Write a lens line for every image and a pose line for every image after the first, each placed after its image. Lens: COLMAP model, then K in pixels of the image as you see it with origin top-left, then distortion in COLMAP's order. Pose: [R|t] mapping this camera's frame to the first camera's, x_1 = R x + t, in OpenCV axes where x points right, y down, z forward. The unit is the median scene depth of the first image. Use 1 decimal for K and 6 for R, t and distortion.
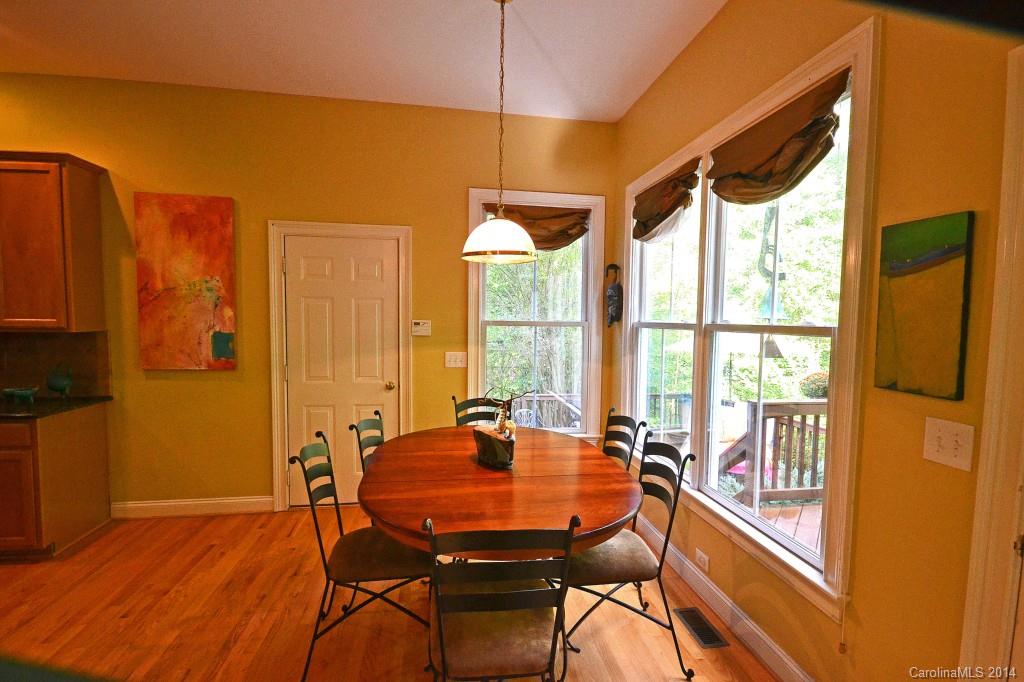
lens RADIAL K [[461.5, 0, 512.0], [0, 461.5, 341.0], [0, 0, 1]] dist [-0.001119, -0.000196]
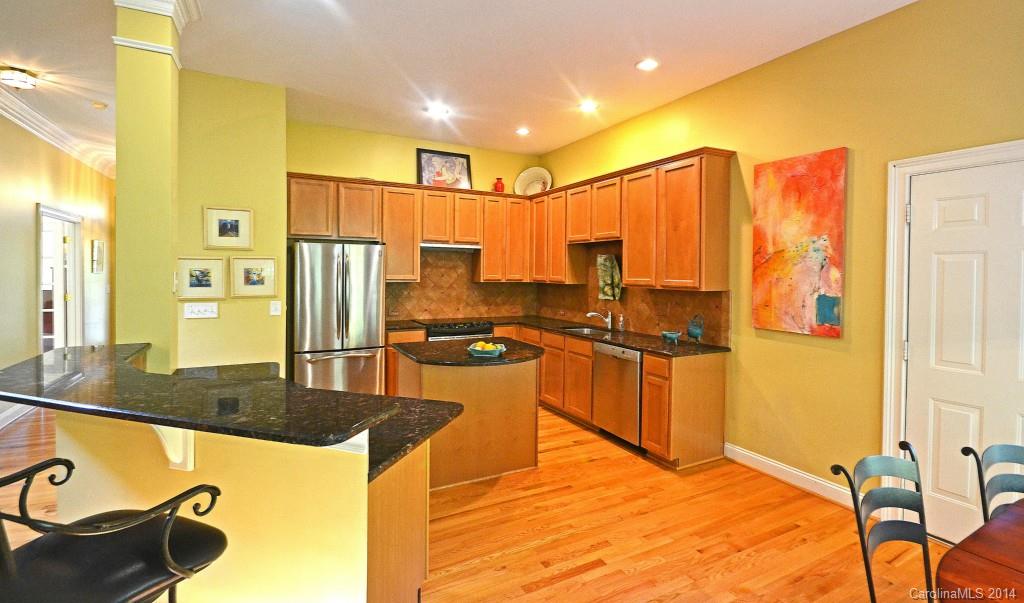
lens RADIAL K [[460.9, 0, 512.0], [0, 460.9, 277.5], [0, 0, 1]] dist [-0.000451, -0.000465]
pose [[0.333891, 0.001299, -0.942611, 0.025579], [-0.051919, 0.998506, -0.017014, -0.006933], [0.941181, 0.054620, 0.333460, 0.103119]]
